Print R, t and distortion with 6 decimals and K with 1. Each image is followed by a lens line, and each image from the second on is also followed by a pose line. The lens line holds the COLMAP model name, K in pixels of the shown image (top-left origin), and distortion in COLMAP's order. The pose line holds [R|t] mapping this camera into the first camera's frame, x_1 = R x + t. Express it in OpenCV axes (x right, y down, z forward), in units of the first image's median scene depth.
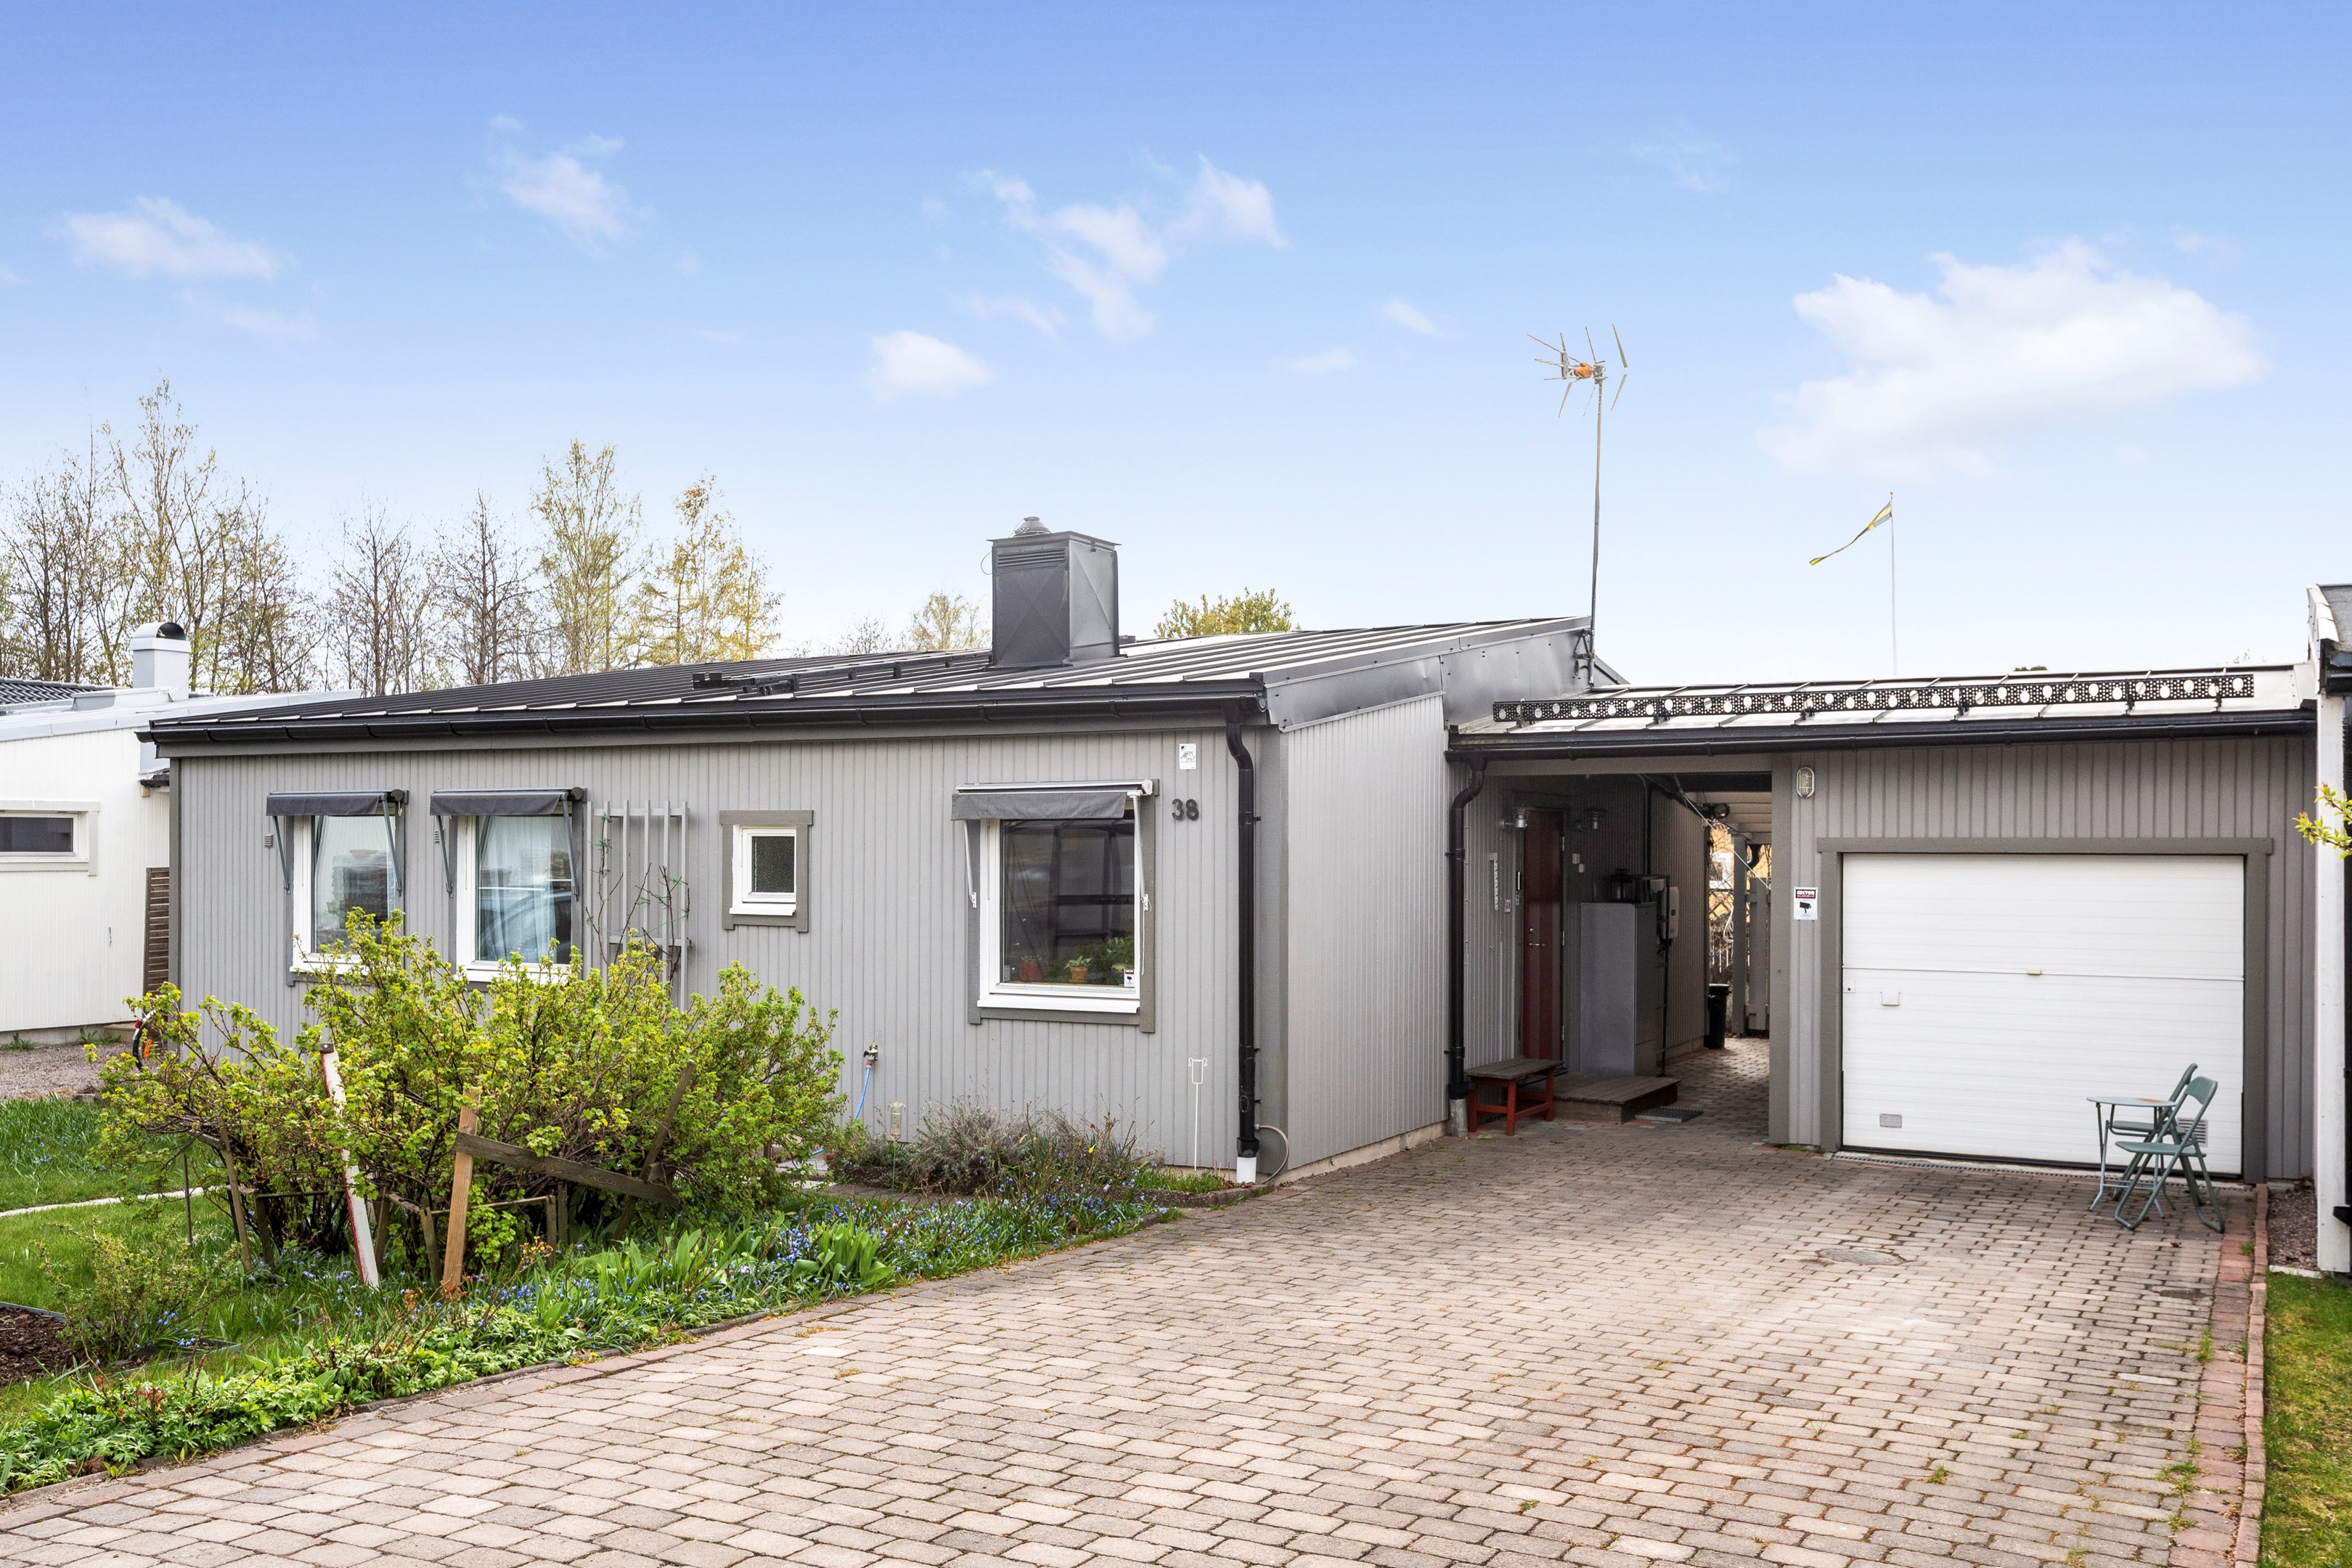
lens RADIAL K [[2110.6, 0, 1176.0], [0, 2110.6, 784.0], [0, 0, 1]] dist [0.006244, -0.007197]
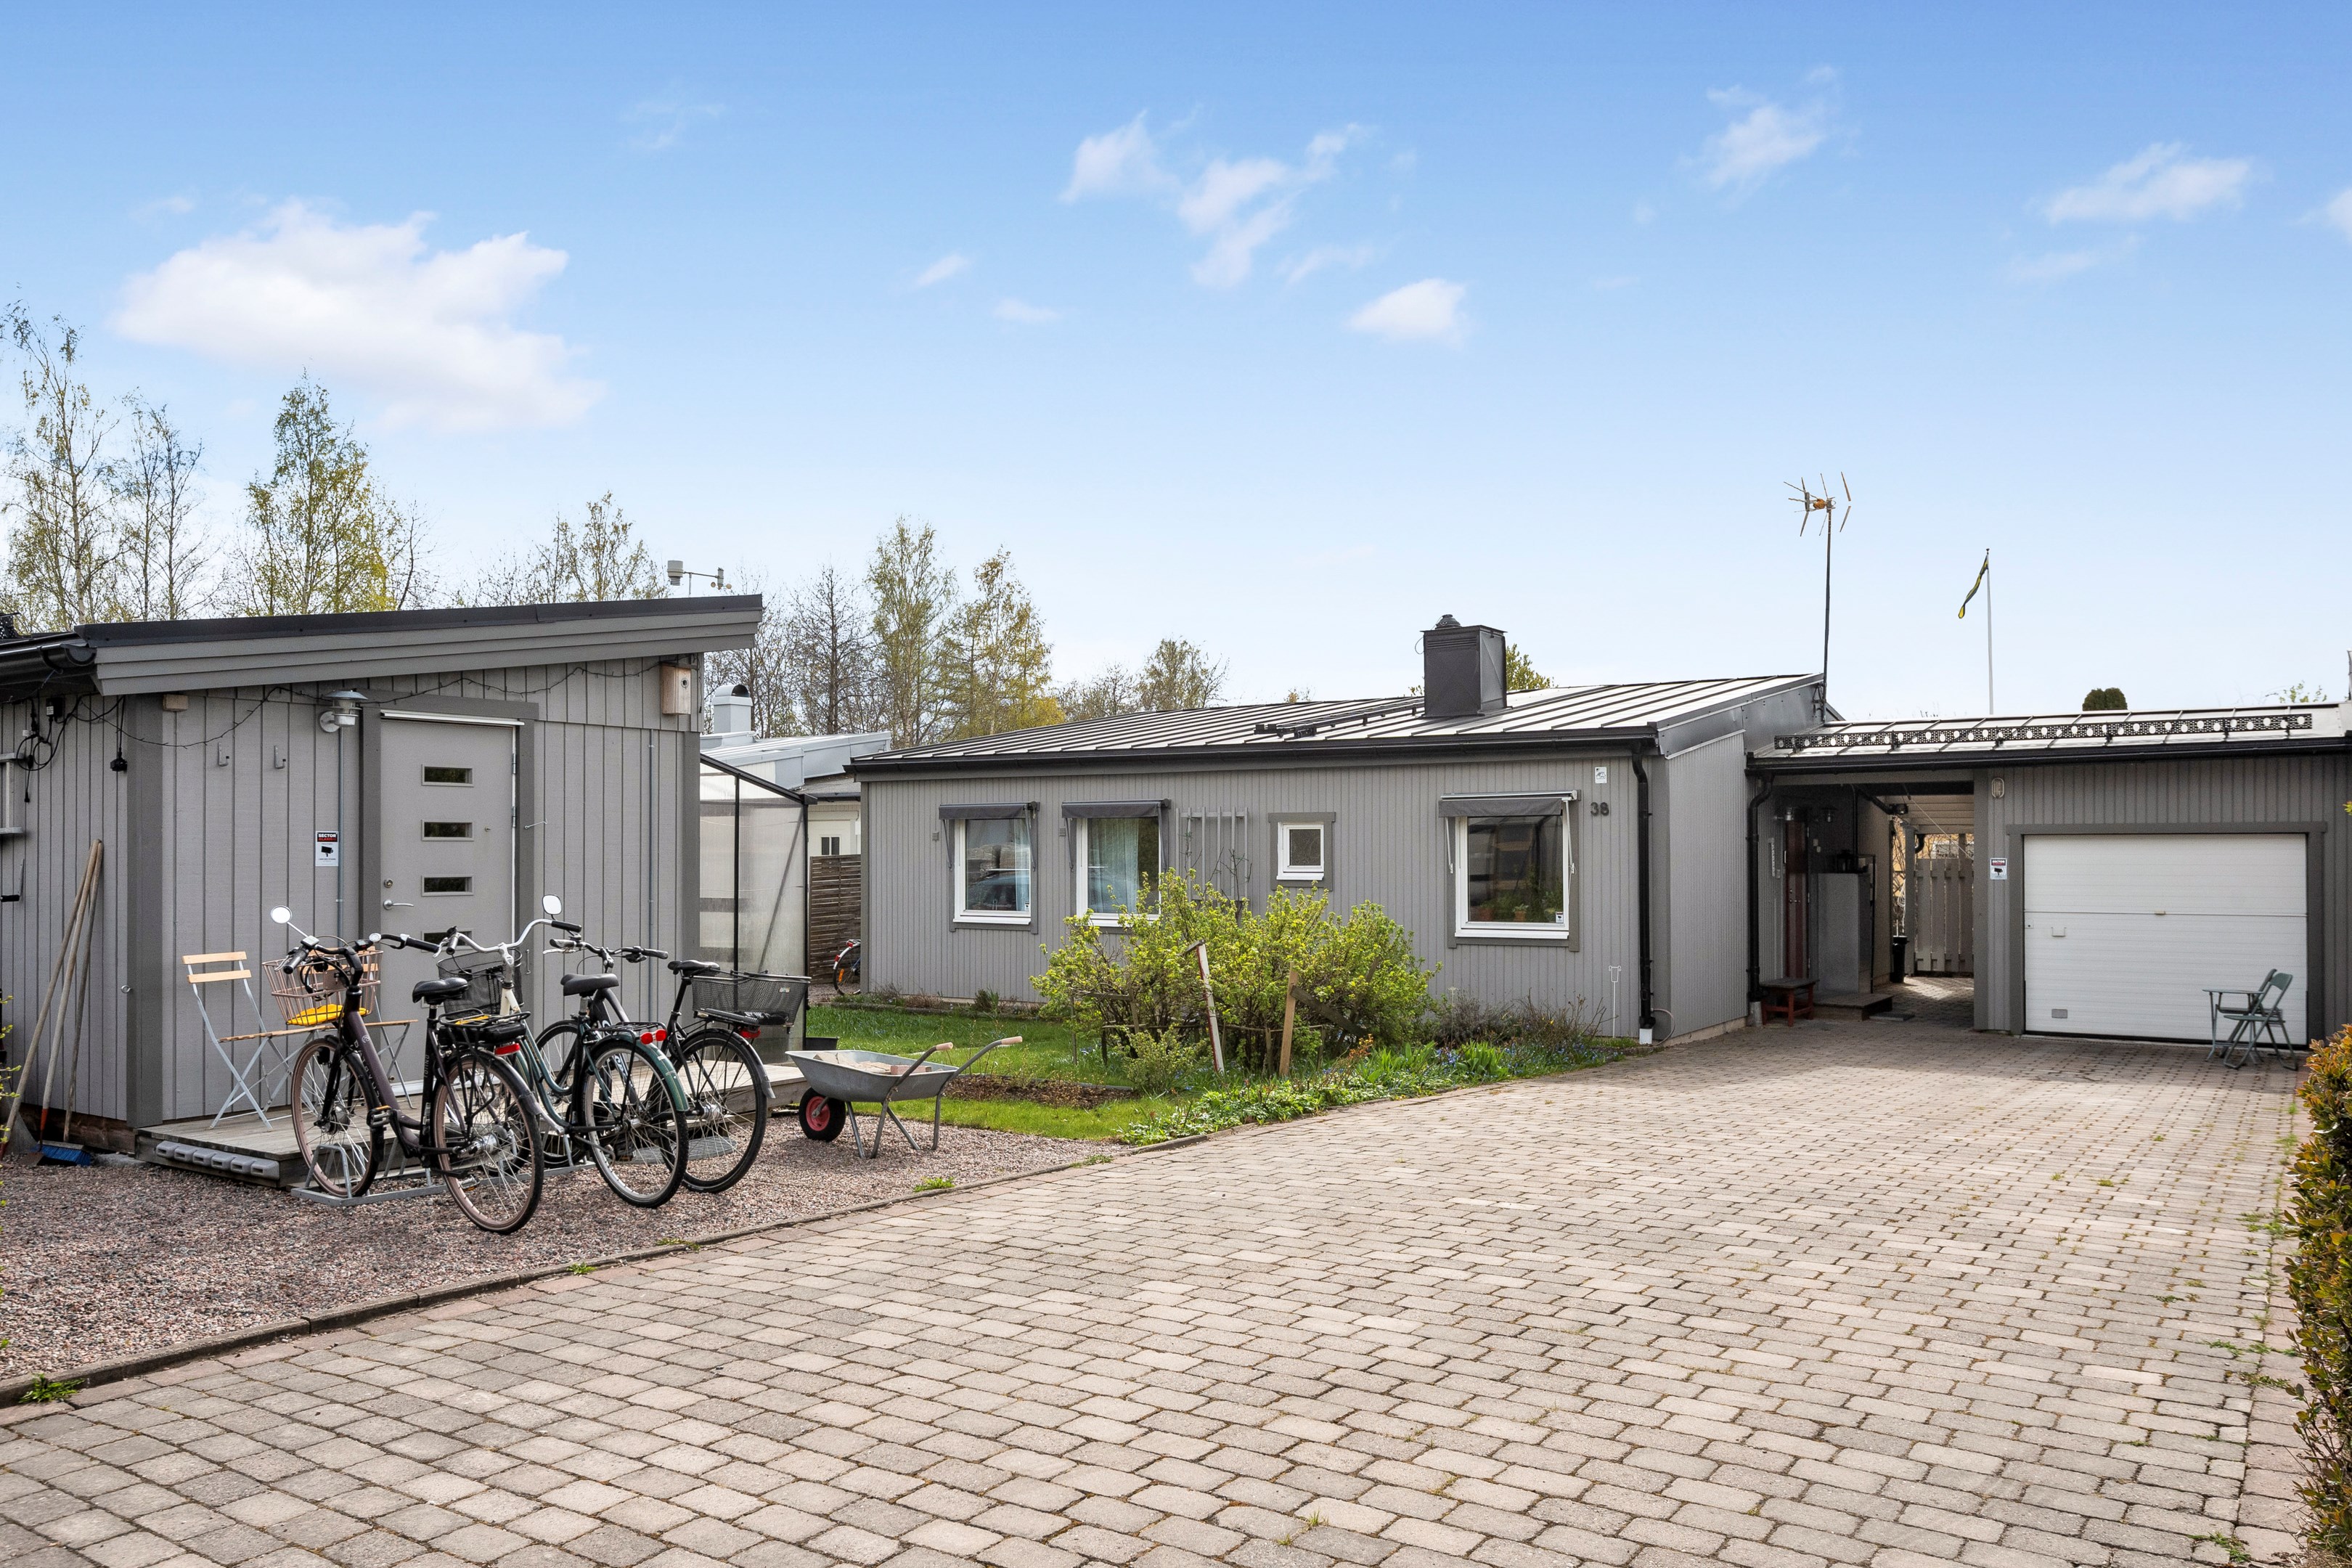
lens RADIAL K [[1790.0, 0, 1176.0], [0, 1790.0, 784.0], [0, 0, 1]] dist [-0.003331, 0.002605]
pose [[0.995862, -0.009871, -0.090341, -0.168680], [0.009302, 0.999934, -0.006721, -0.000309], [0.090401, 0.005852, 0.995888, -0.318354]]
